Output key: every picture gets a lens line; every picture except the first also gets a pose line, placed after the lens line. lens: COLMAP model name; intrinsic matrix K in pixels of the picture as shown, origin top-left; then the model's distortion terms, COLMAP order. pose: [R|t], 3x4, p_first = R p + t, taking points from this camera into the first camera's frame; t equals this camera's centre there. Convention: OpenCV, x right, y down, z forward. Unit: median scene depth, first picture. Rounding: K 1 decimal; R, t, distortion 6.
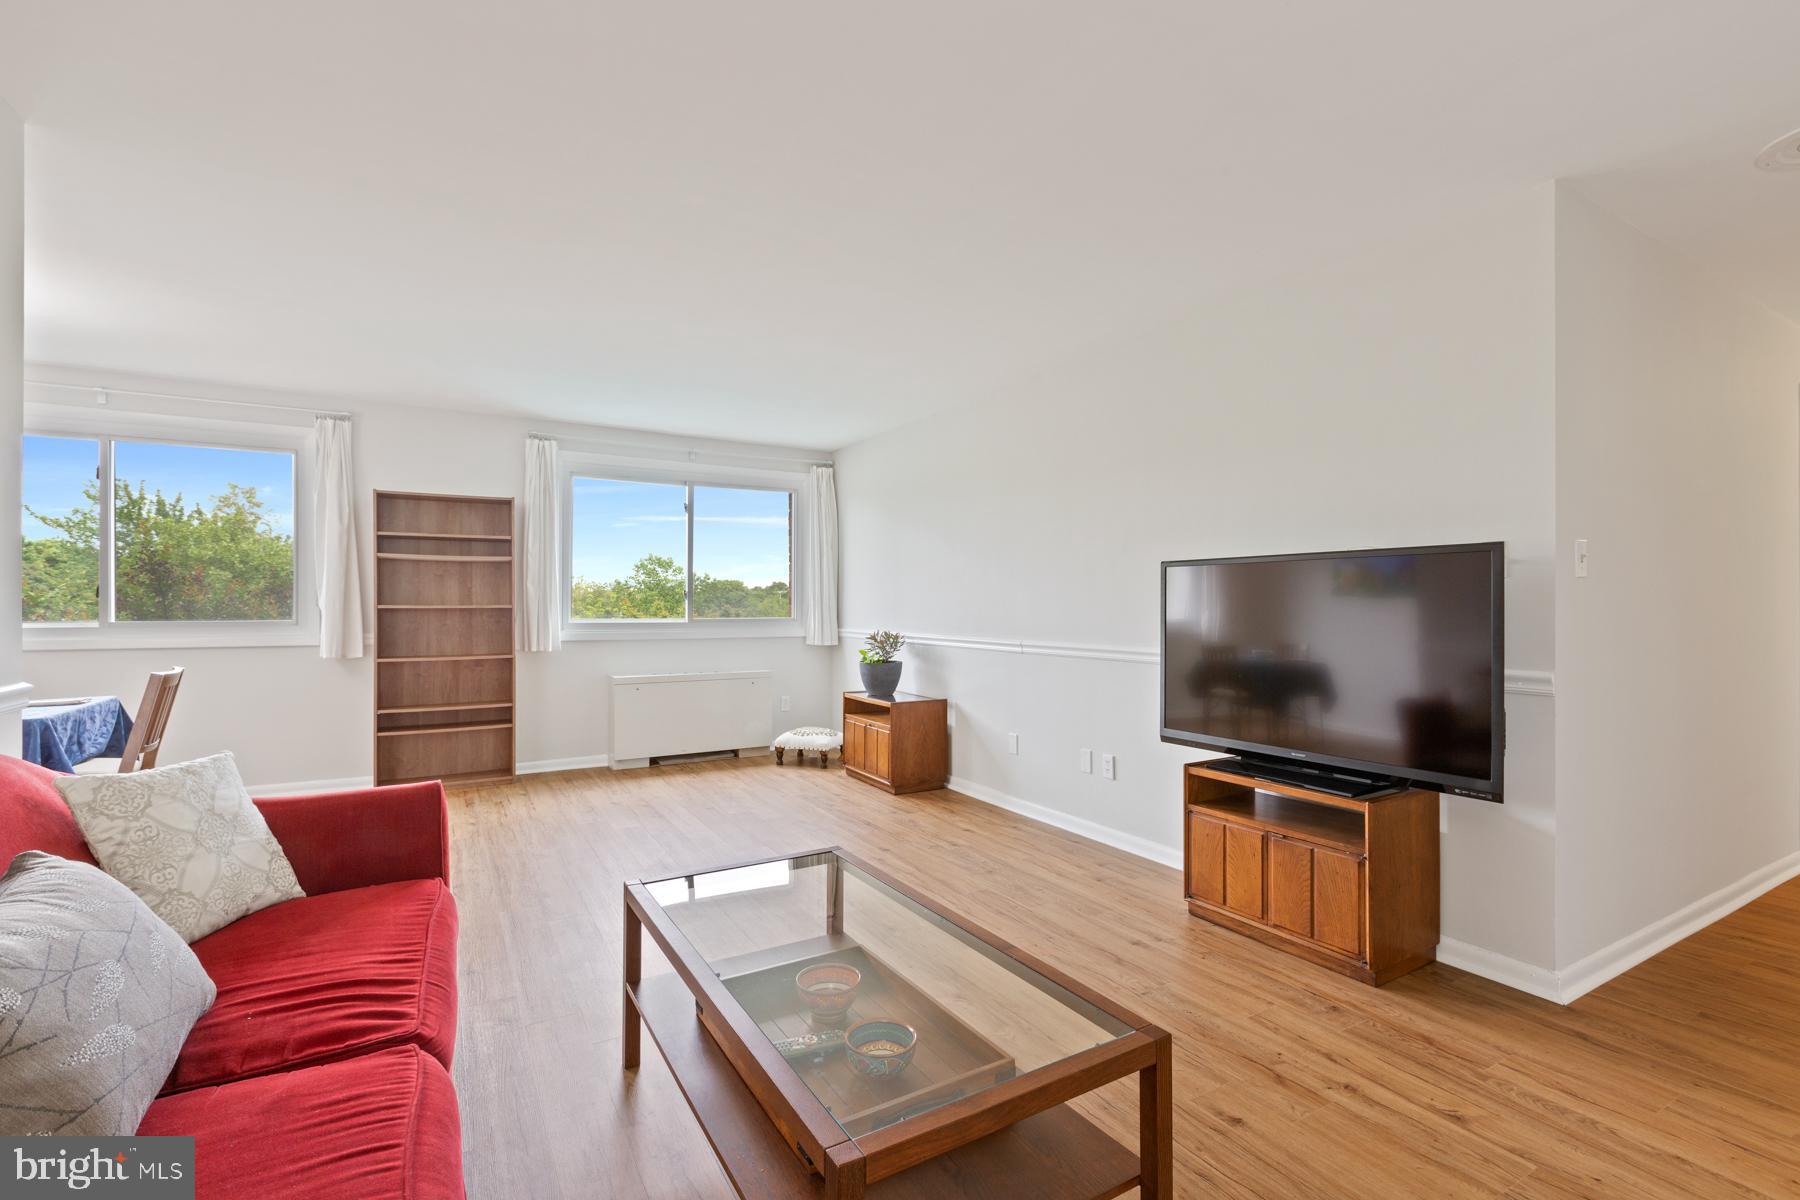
lens RADIAL K [[815.0, 0, 892.6], [0, 815.0, 605.4], [0, 0, 1]] dist [0.001943, -0.001149]
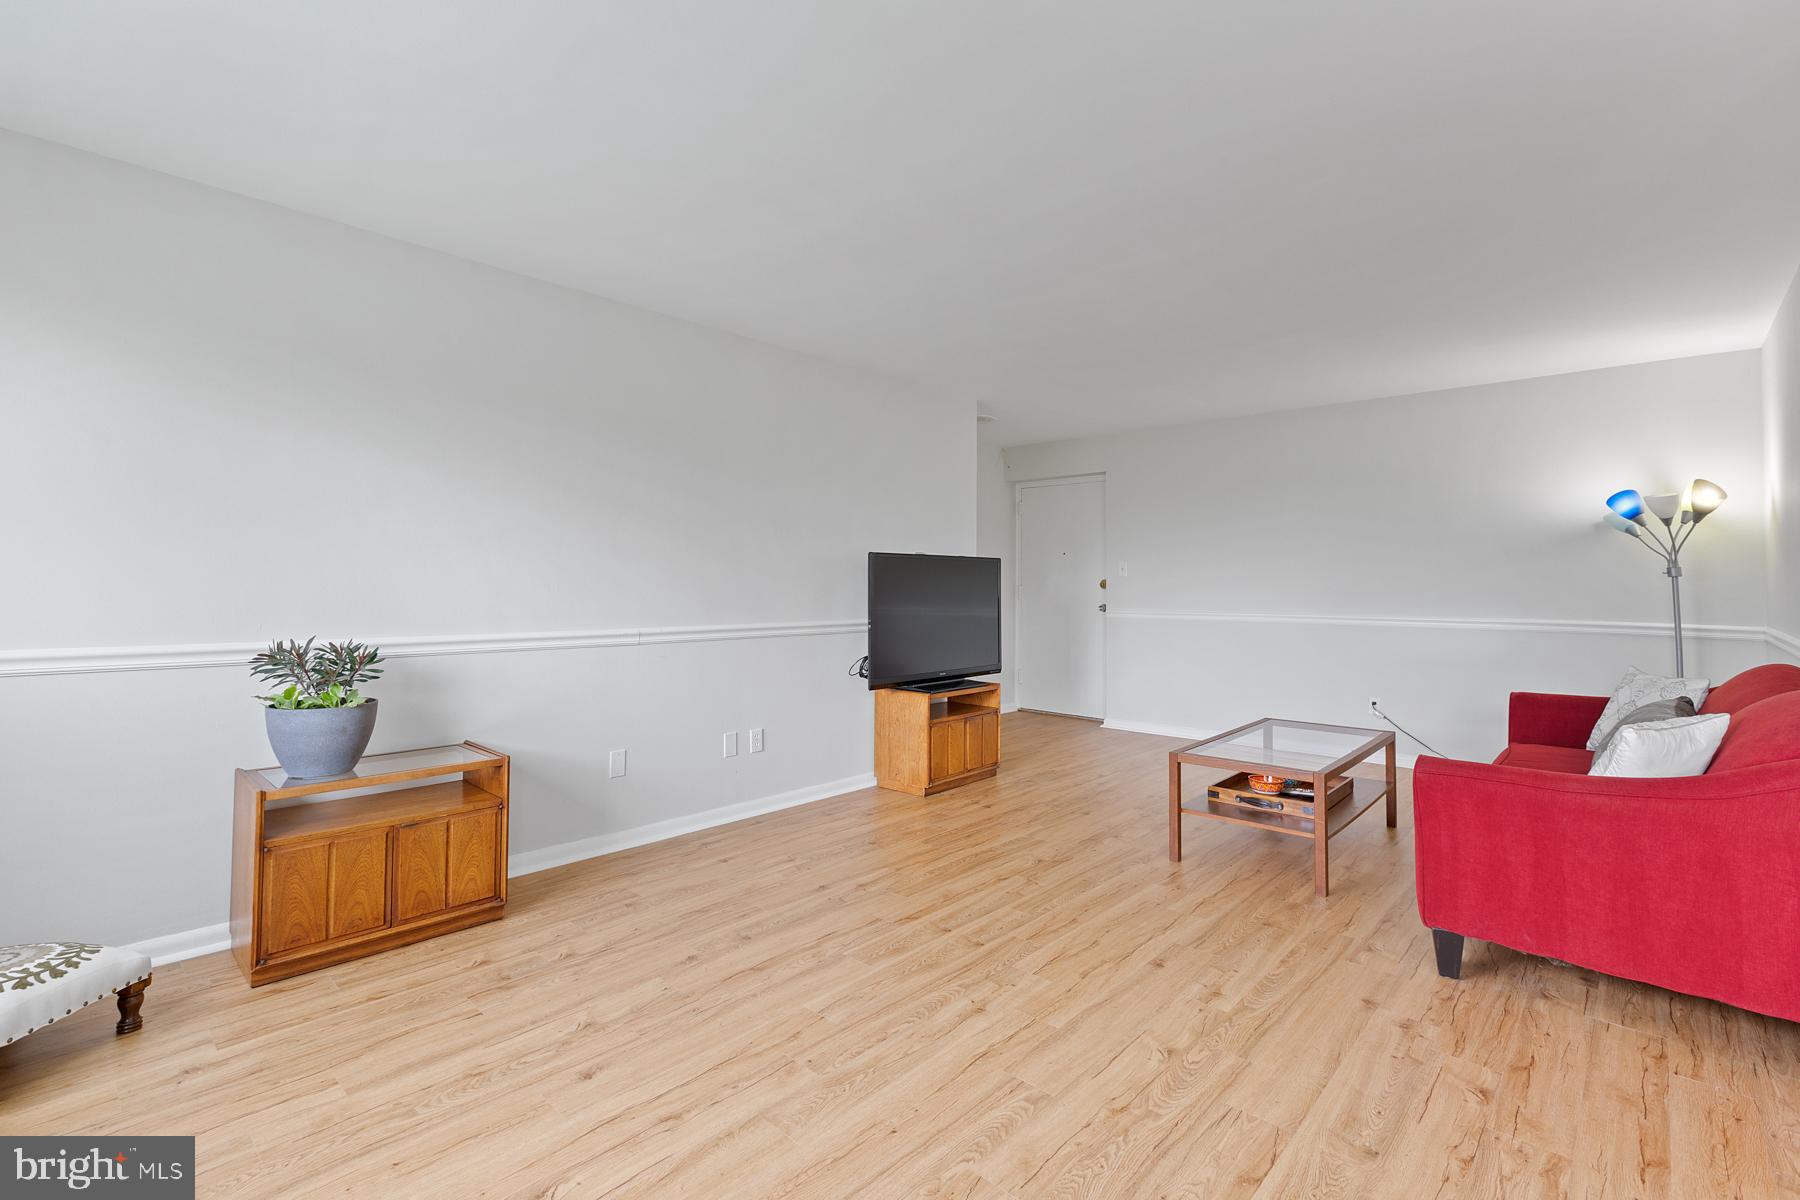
lens RADIAL K [[815.0, 0, 908.3], [0, 815.0, 573.9], [0, 0, 1]] dist [0.001943, -0.001149]
pose [[-0.303262, 0.011867, 0.952833, -0.655852], [-0.001925, 0.999913, -0.013066, -0.000932], [-0.952905, -0.005797, -0.303213, 0.944764]]
